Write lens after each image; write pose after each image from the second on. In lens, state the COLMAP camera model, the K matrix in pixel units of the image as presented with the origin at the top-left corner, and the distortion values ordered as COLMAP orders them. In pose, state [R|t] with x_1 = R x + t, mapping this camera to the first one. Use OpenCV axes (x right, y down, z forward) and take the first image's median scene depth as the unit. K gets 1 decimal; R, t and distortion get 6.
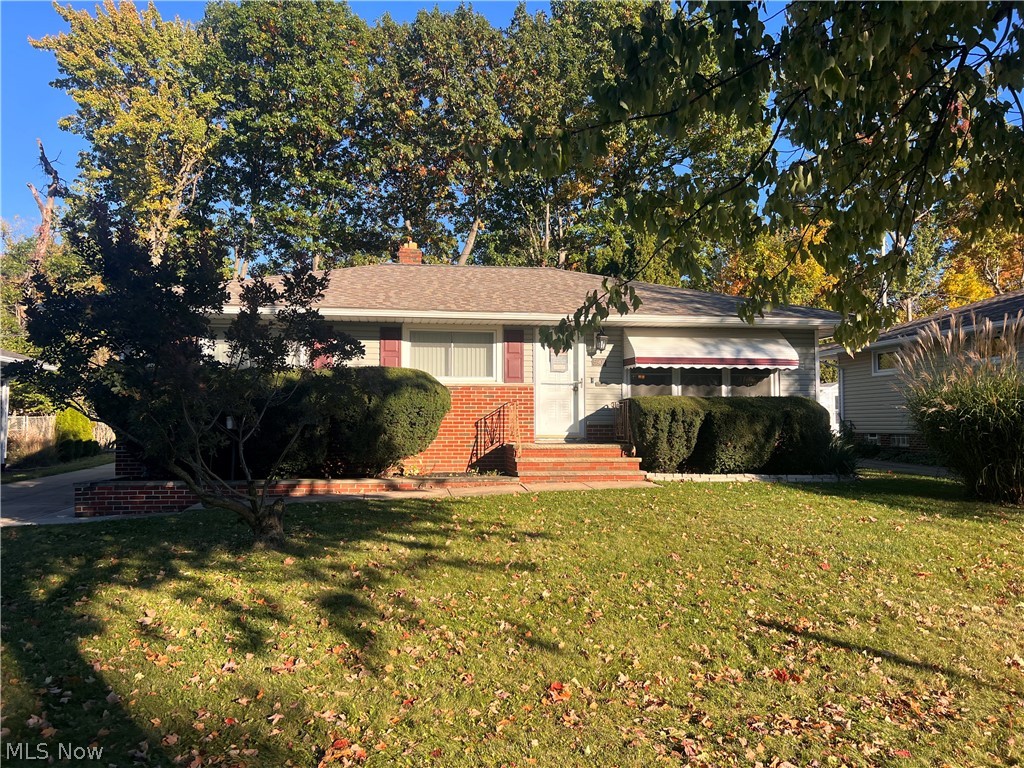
lens RADIAL K [[752.5, 0, 488.5], [0, 752.5, 386.4], [0, 0, 1]] dist [0.069687, -0.088336]
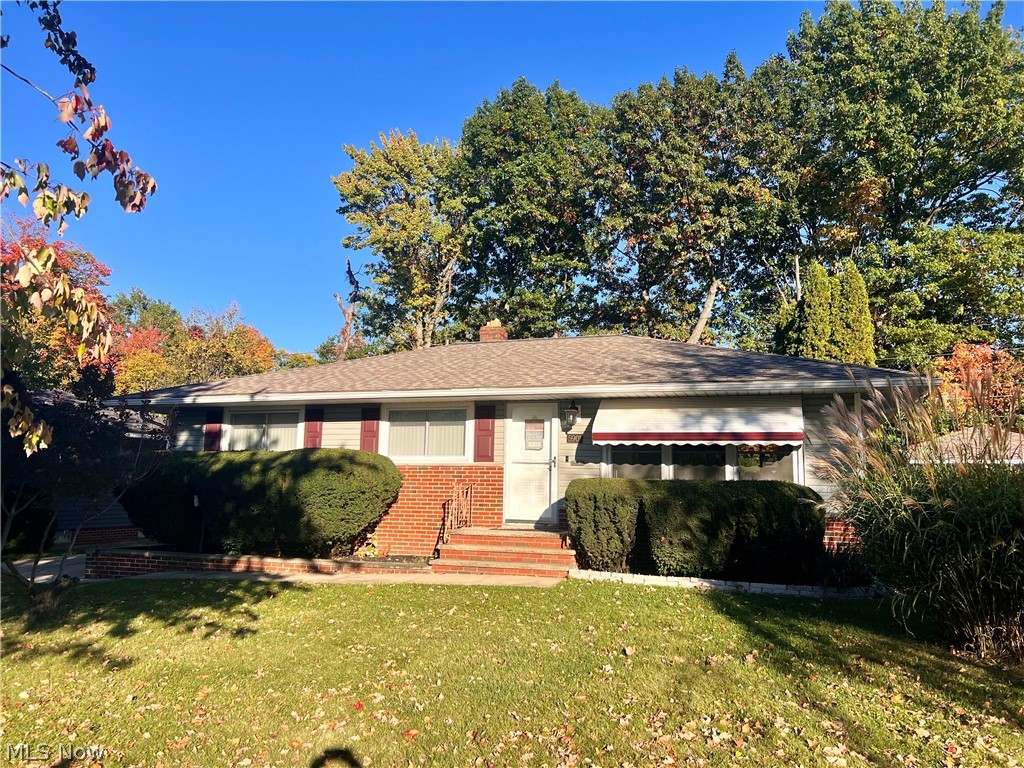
lens RADIAL K [[752.5, 0, 488.5], [0, 752.5, 386.4], [0, 0, 1]] dist [0.069687, -0.088336]
pose [[0.895359, -0.045188, -0.443047, 0.459054], [0.002722, 0.995375, -0.096023, -0.008615], [0.445337, 0.084769, 0.891341, 0.155852]]
